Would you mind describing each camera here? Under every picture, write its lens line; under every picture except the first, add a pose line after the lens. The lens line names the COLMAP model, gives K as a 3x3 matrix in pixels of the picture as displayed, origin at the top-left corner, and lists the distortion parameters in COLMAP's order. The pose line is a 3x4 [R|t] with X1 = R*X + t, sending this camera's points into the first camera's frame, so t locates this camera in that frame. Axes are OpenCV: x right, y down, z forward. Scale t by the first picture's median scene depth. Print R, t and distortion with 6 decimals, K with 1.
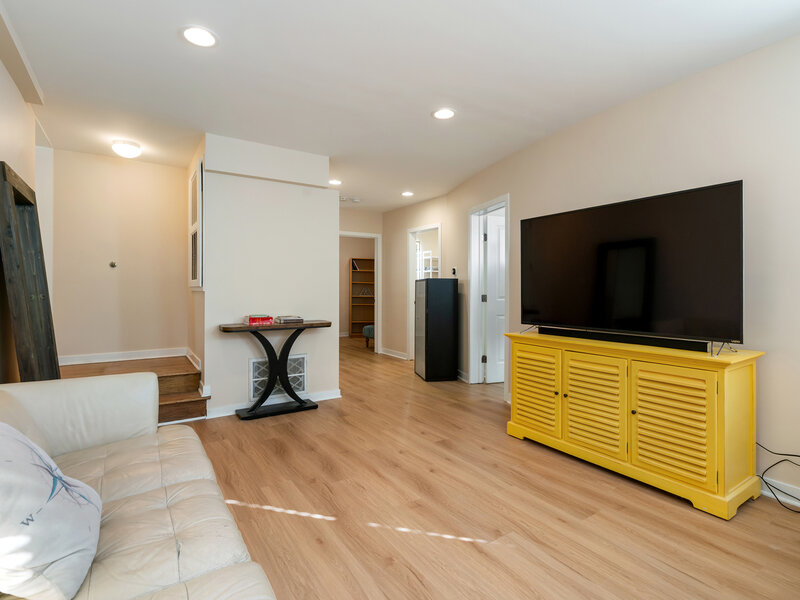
lens RADIAL K [[408.1, 0, 407.2], [0, 408.1, 289.5], [0, 0, 1]] dist [-0.004208, 0.000487]
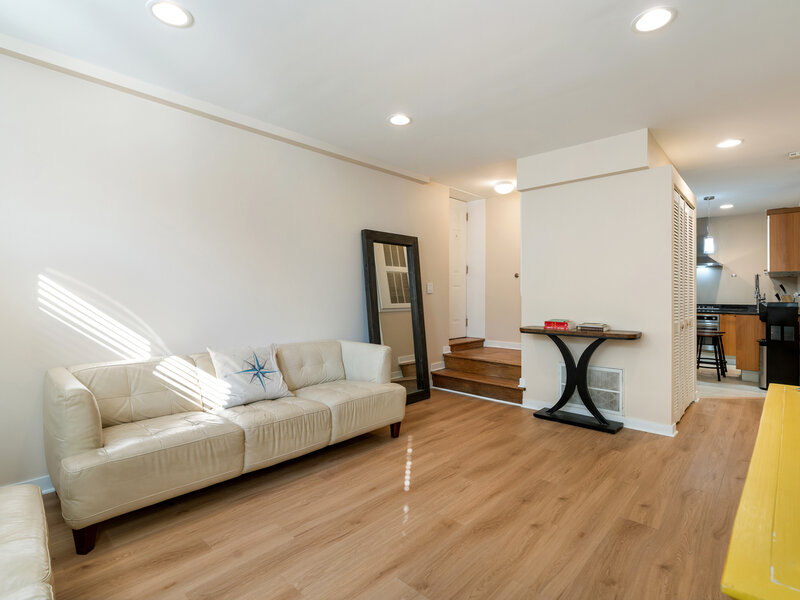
lens RADIAL K [[408.1, 0, 407.2], [0, 408.1, 289.5], [0, 0, 1]] dist [-0.004208, 0.000487]
pose [[0.230945, -0.012512, -0.972886, 0.676001], [-0.003127, 0.999903, -0.013602, 0.004297], [0.972962, 0.006184, 0.230883, 0.511146]]
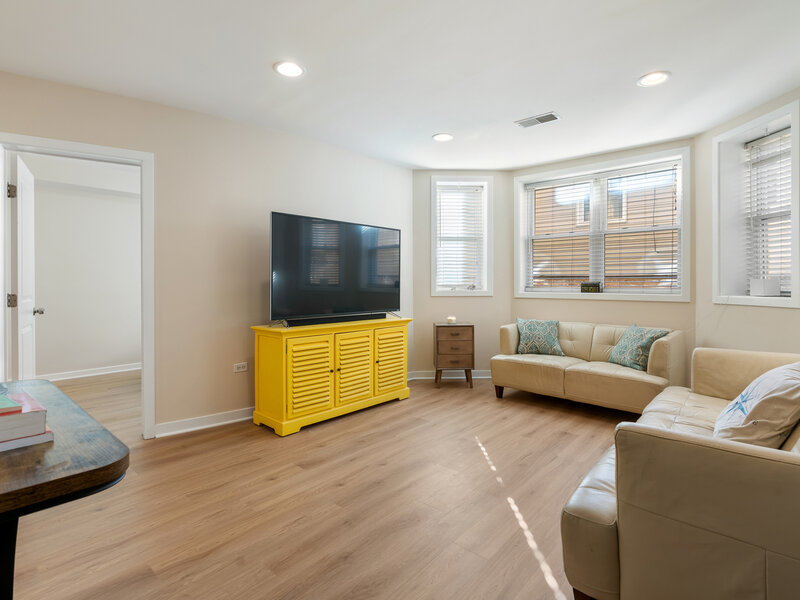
lens RADIAL K [[408.1, 0, 407.2], [0, 408.1, 289.5], [0, 0, 1]] dist [-0.004208, 0.000487]
pose [[-0.255979, -0.014355, 0.966576, -0.811685], [-0.001069, 0.999893, 0.014566, -0.001484], [-0.966682, 0.002695, -0.255967, 1.057287]]
